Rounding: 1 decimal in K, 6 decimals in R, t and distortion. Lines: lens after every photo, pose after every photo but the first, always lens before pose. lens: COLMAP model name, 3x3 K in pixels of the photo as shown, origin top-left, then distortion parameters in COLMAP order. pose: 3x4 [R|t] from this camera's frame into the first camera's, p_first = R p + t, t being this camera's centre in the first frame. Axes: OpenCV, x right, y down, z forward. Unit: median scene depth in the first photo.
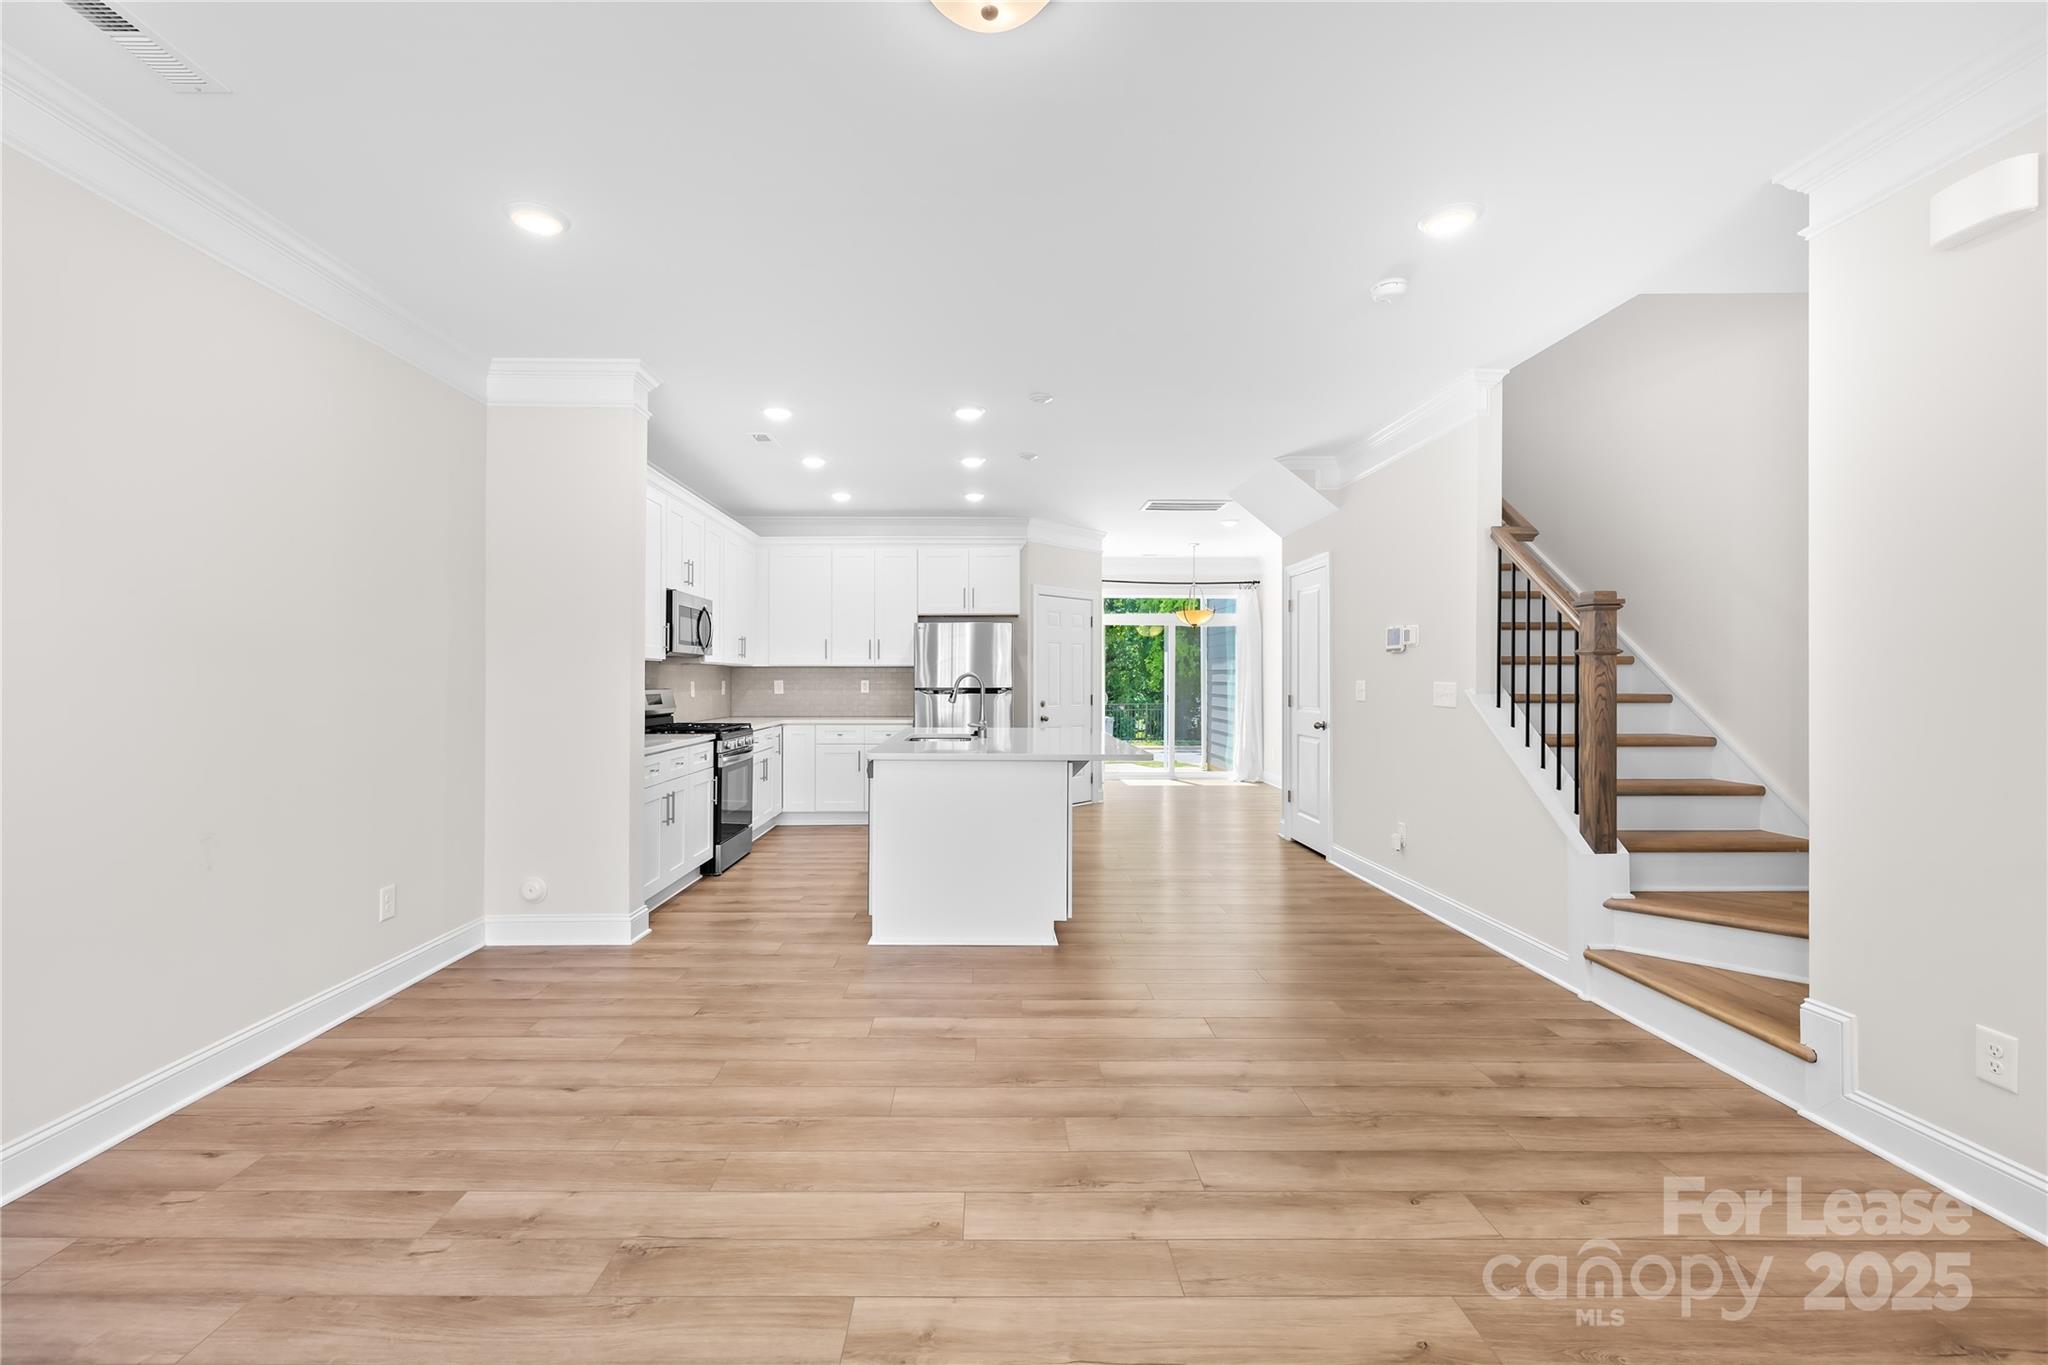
lens RADIAL K [[870.7, 0, 998.3], [0, 870.7, 676.1], [0, 0, 1]] dist [0.000321, -0.000315]
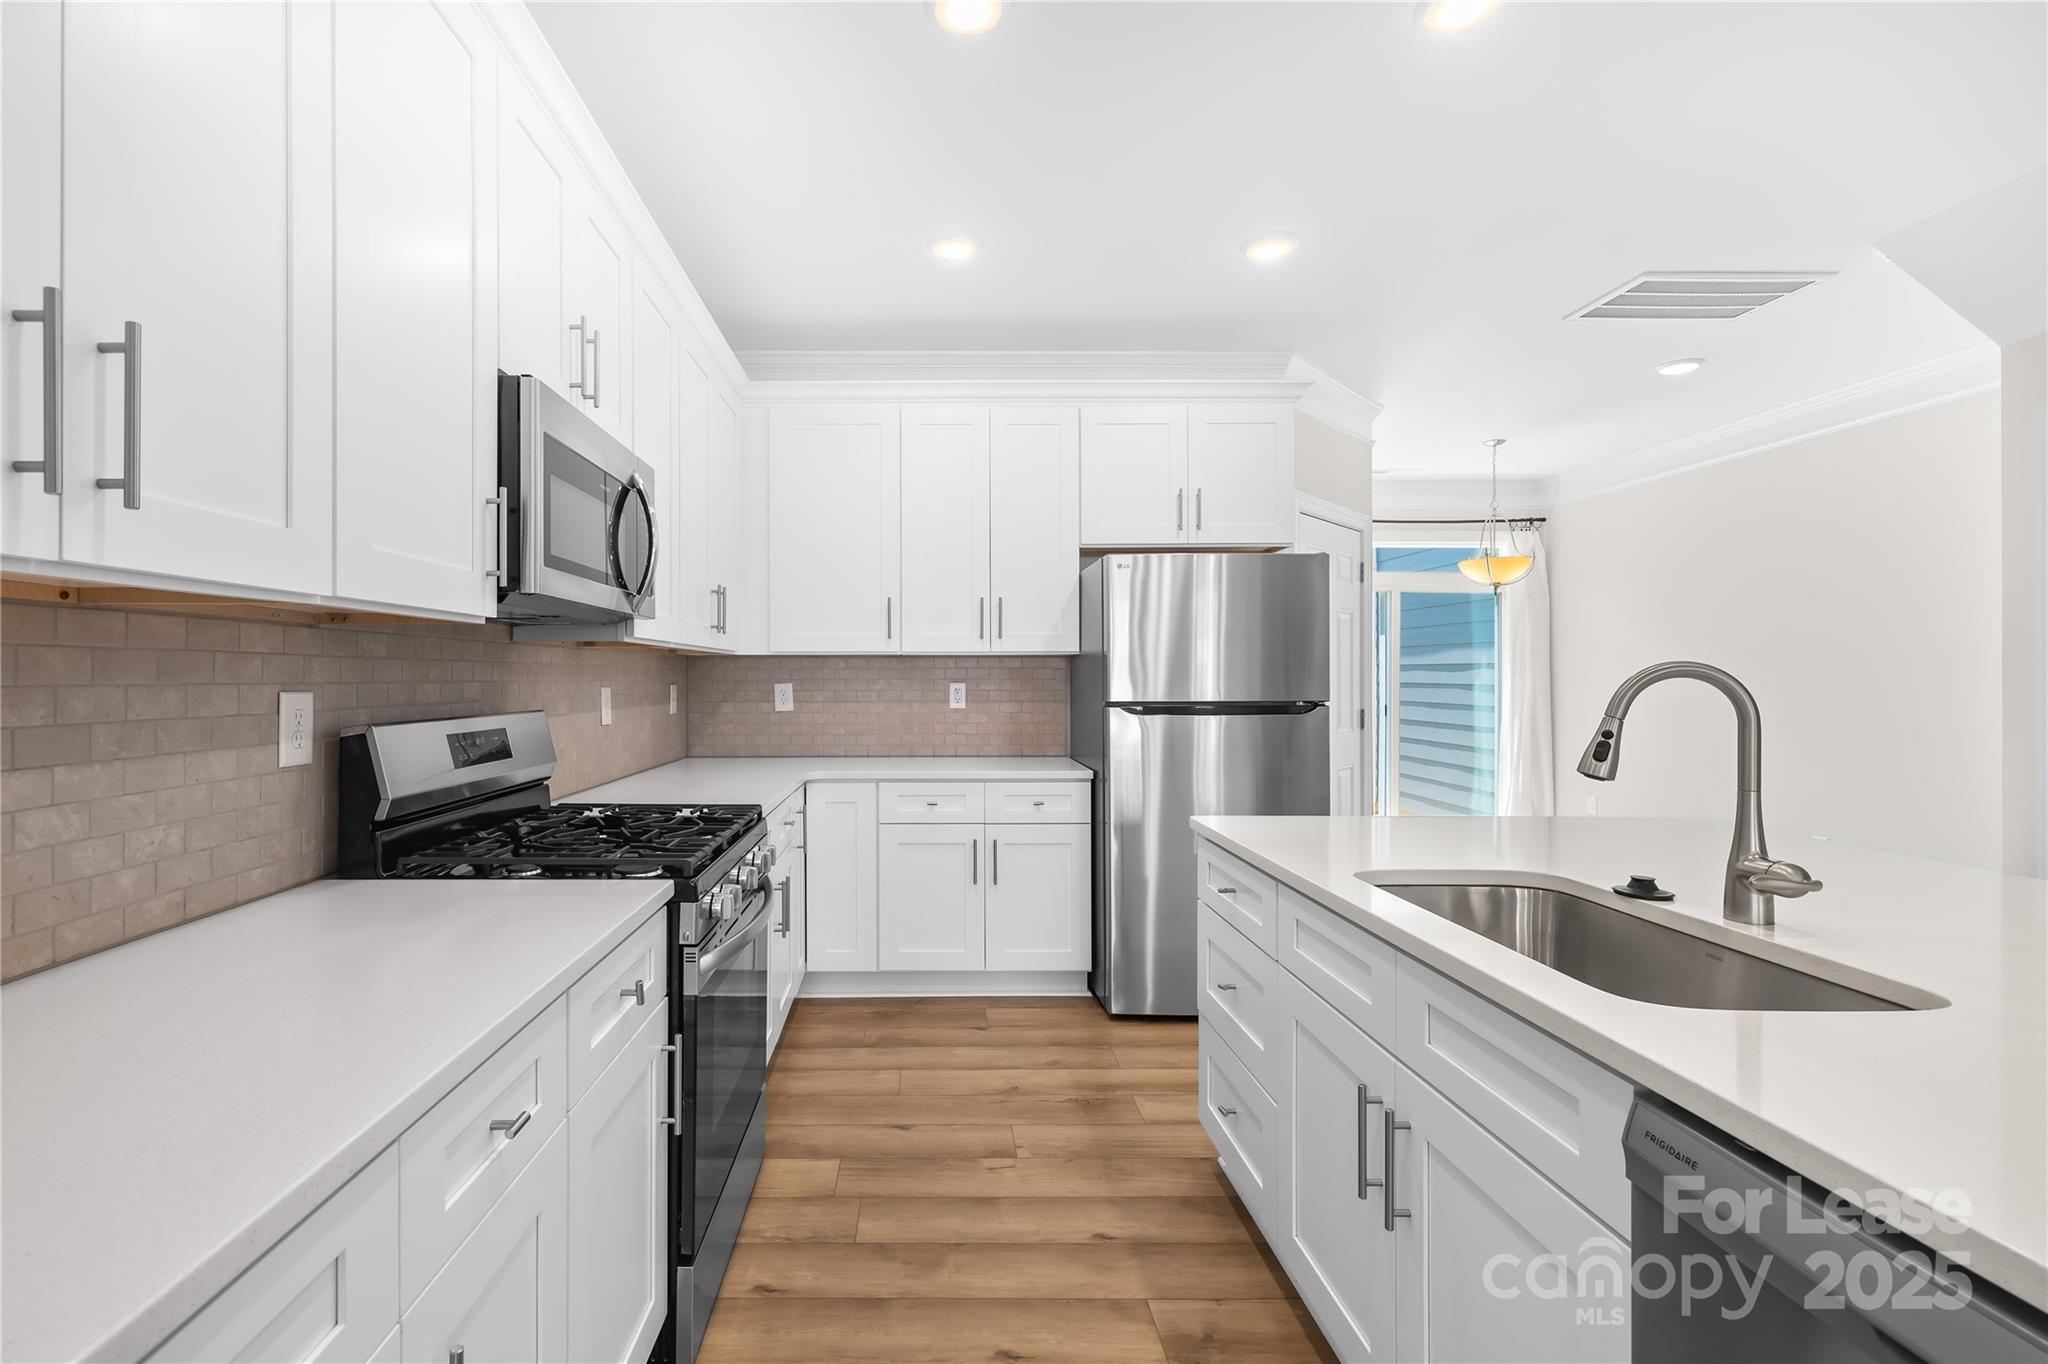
lens RADIAL K [[870.7, 0, 940.8], [0, 870.7, 677.8], [0, 0, 1]] dist [0.000321, -0.000315]
pose [[0.999887, -0.002475, 0.014834, -0.319811], [0.002404, 0.999986, 0.004782, -0.001144], [-0.014845, -0.004746, 0.999879, 0.945678]]
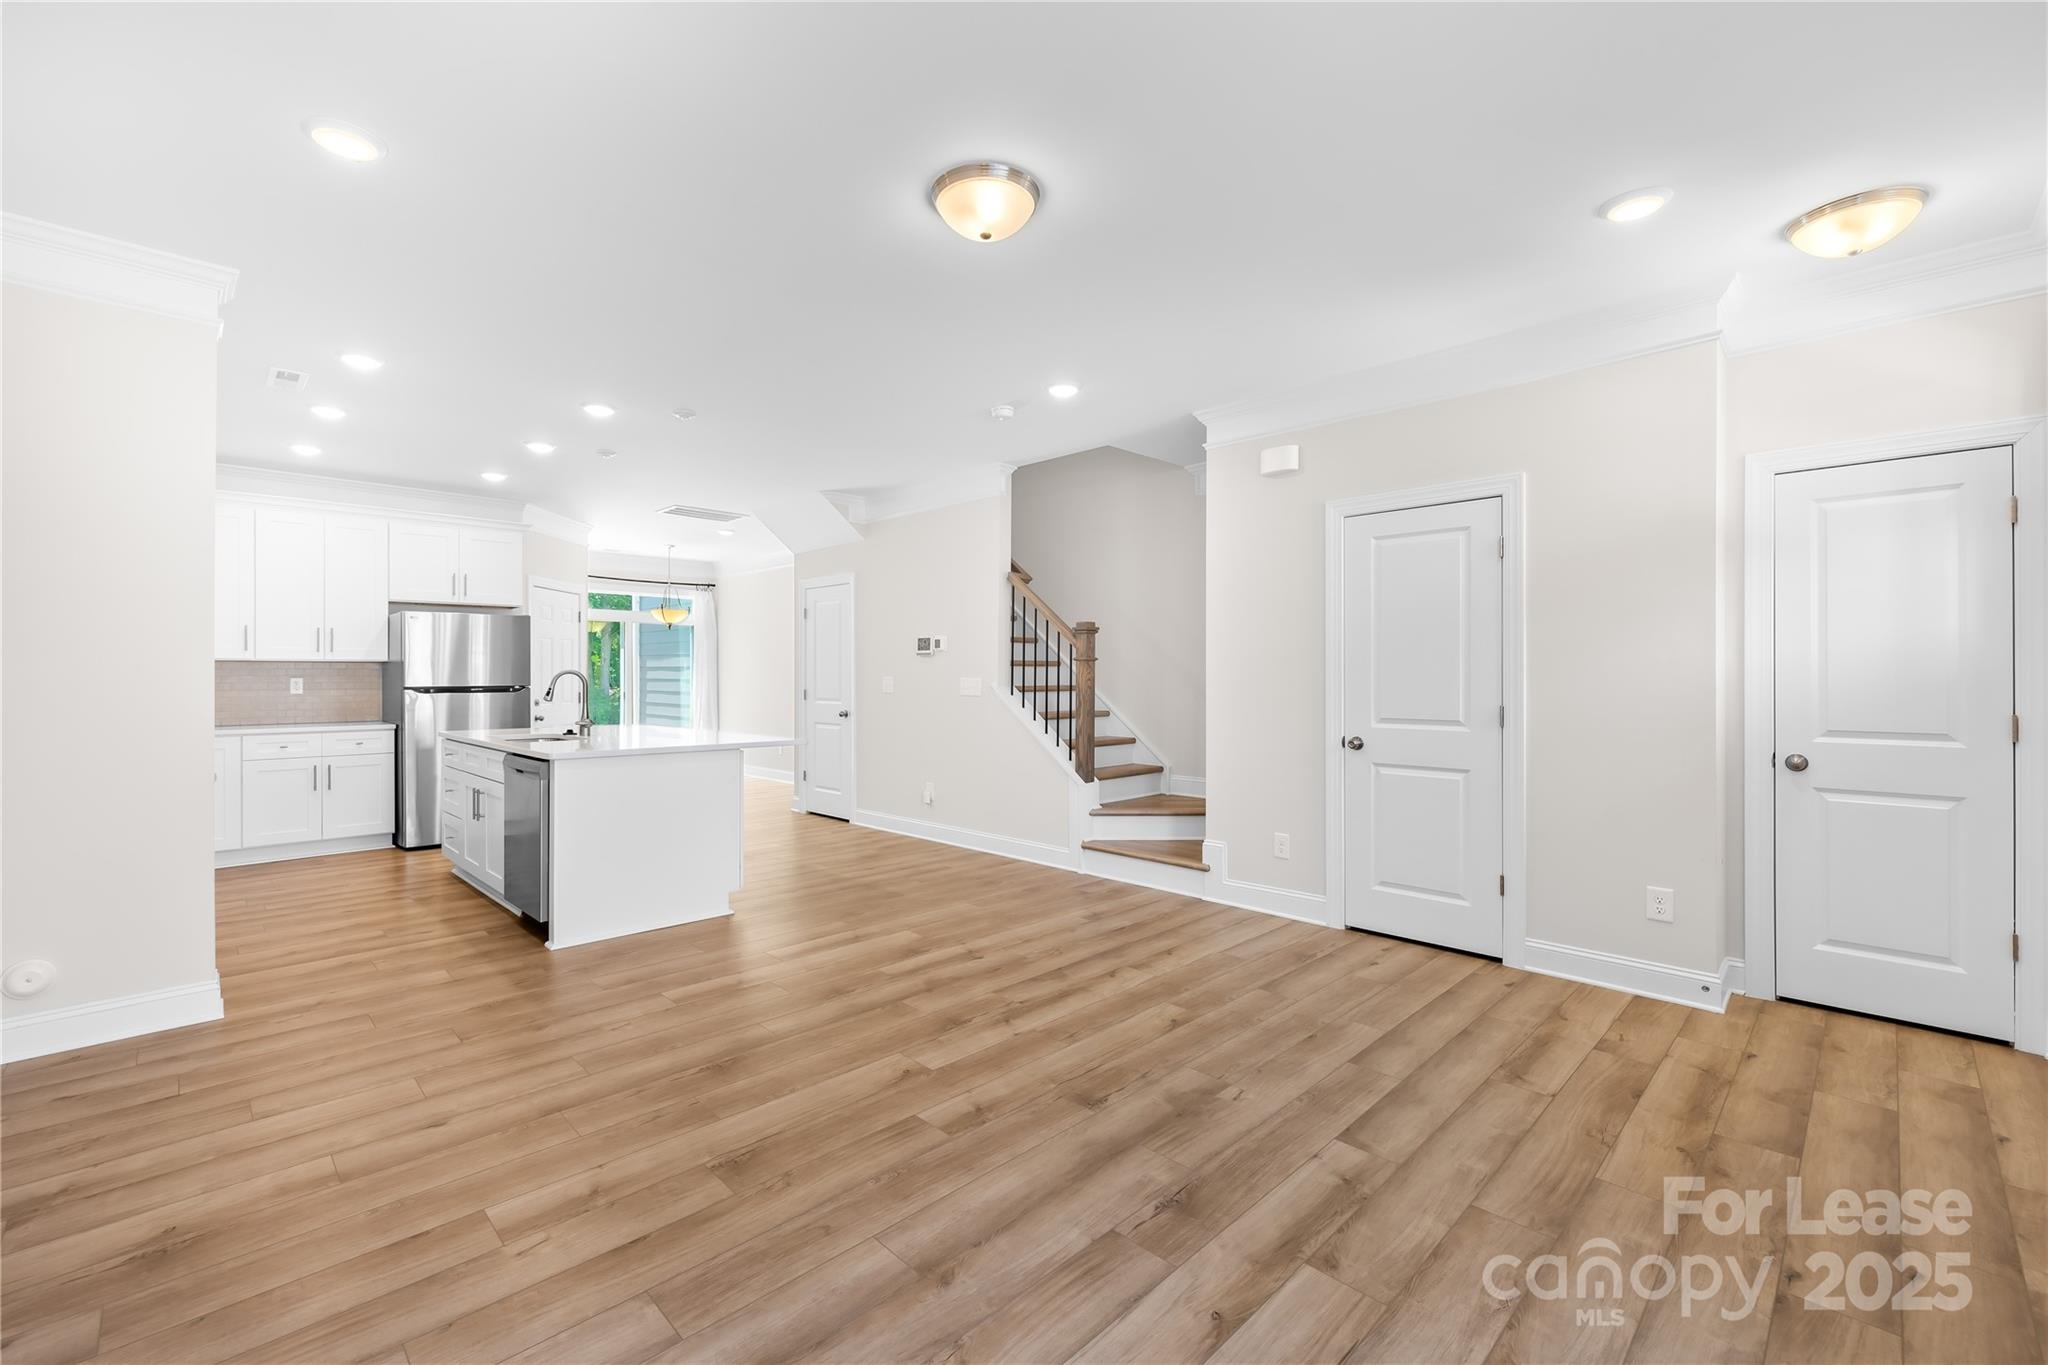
lens RADIAL K [[870.7, 0, 1010.6], [0, 870.7, 674.3], [0, 0, 1]] dist [0.000321, -0.000315]
pose [[0.712819, -0.000374, 0.701348, -0.463007], [-0.001573, 0.999996, 0.002132, -0.002257], [-0.701347, -0.002623, 0.712816, -0.051108]]
